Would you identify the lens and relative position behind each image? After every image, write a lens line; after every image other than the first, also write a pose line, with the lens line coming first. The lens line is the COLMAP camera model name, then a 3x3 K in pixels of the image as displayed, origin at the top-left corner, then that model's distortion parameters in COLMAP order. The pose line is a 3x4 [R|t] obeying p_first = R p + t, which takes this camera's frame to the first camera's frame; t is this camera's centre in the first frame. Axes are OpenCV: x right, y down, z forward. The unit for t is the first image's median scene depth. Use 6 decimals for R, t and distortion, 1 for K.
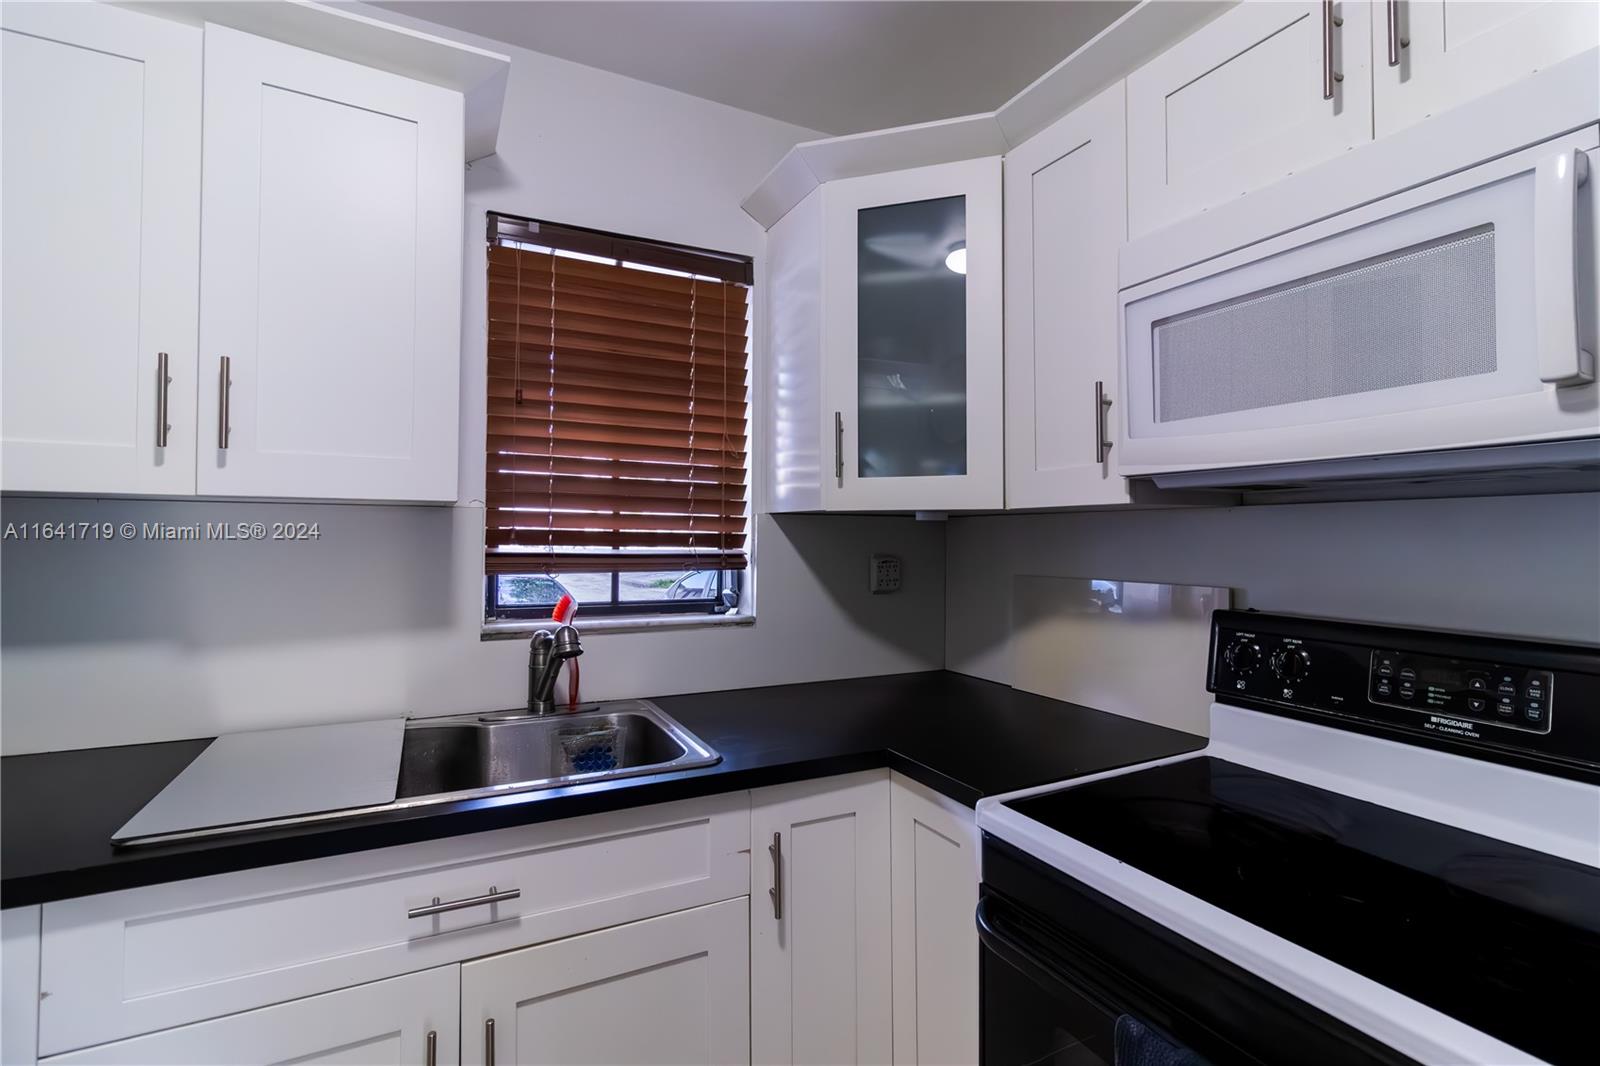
lens RADIAL K [[742.6, 0, 806.1], [0, 742.6, 520.8], [0, 0, 1]] dist [0.002553, 0.000897]
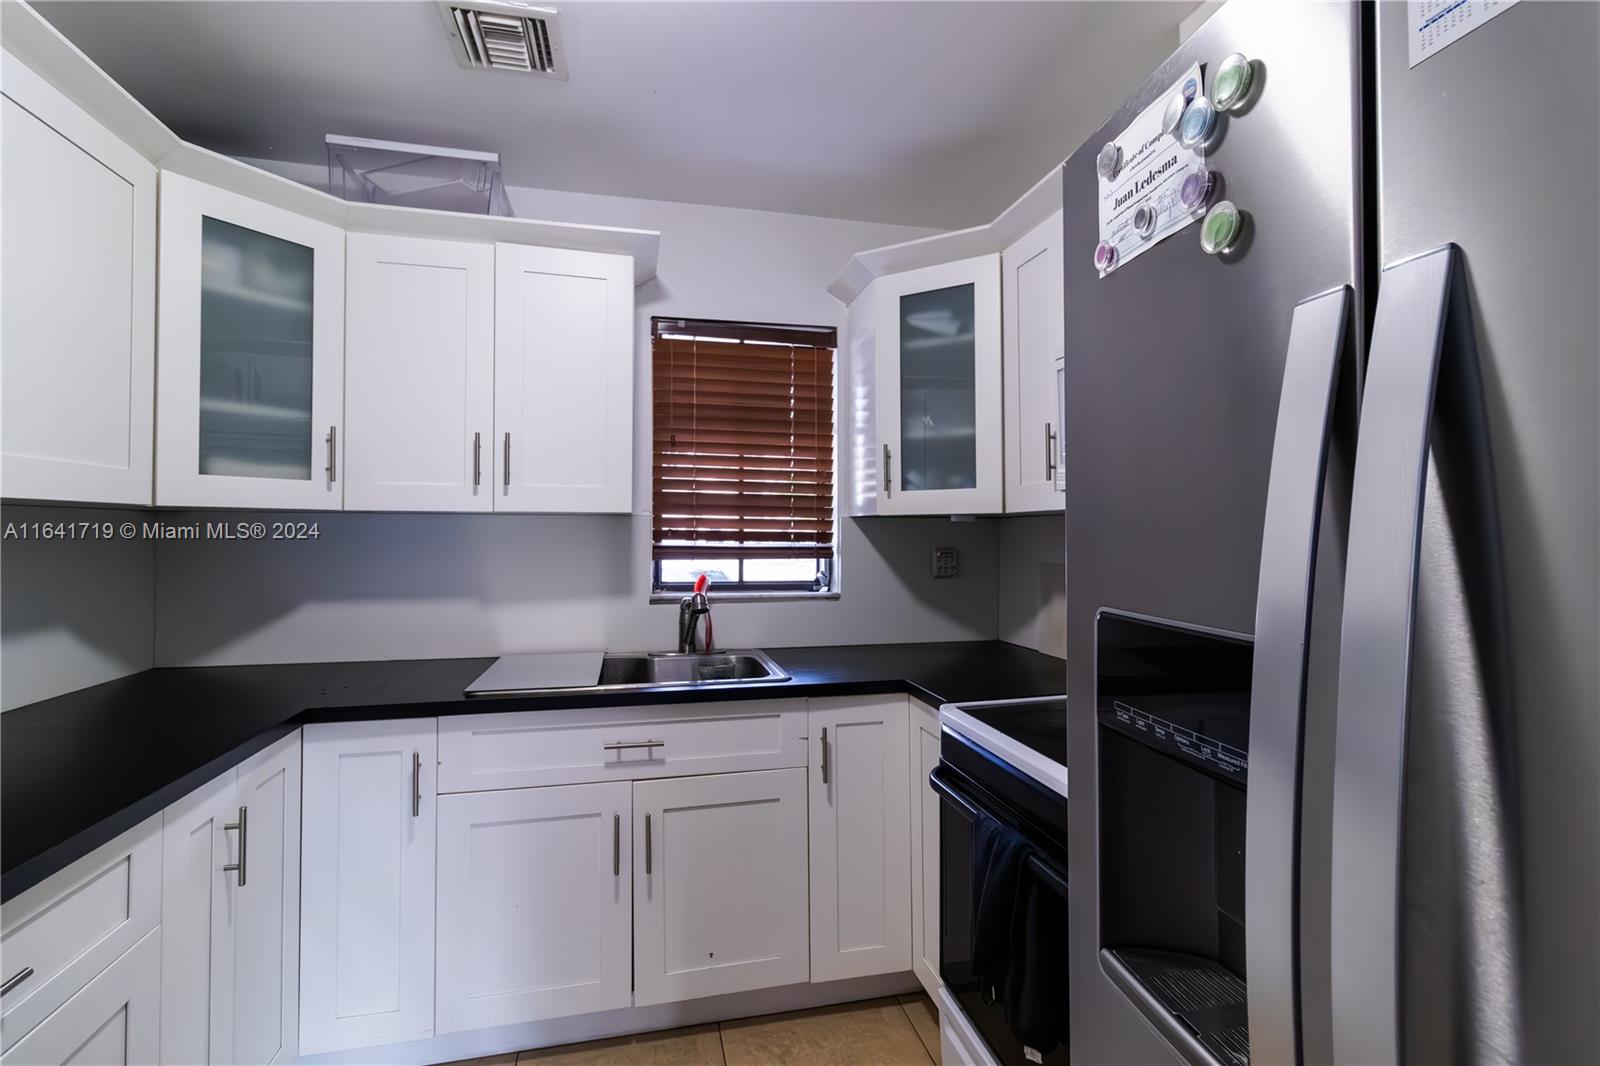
lens RADIAL K [[742.6, 0, 809.7], [0, 742.6, 522.5], [0, 0, 1]] dist [0.002553, 0.000897]
pose [[0.972756, -0.007591, -0.231707, 0.264030], [0.008731, 0.999954, 0.003894, -0.007467], [0.231667, -0.005811, 0.972778, -0.449929]]
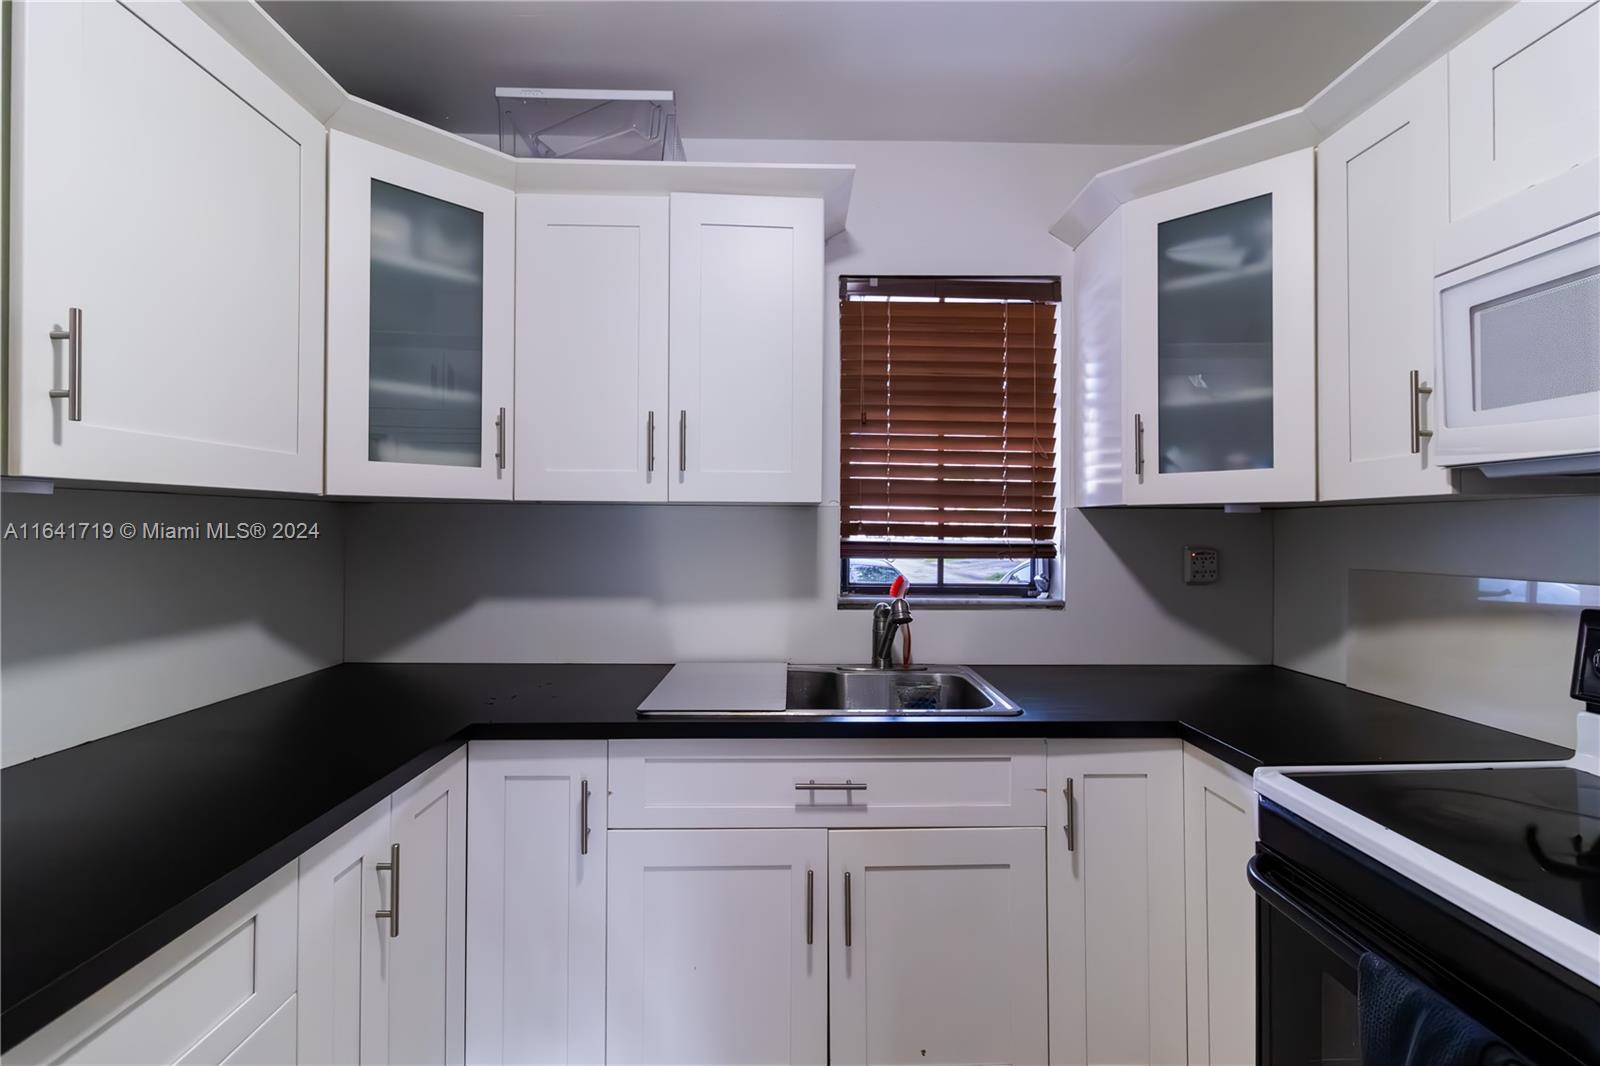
lens RADIAL K [[742.6, 0, 812.0], [0, 742.6, 522.4], [0, 0, 1]] dist [0.002553, 0.000897]
pose [[0.903652, -0.004172, -0.428247, 0.090261], [0.008693, 0.999925, 0.008604, -0.001611], [0.428179, -0.011497, 0.903621, -0.220431]]
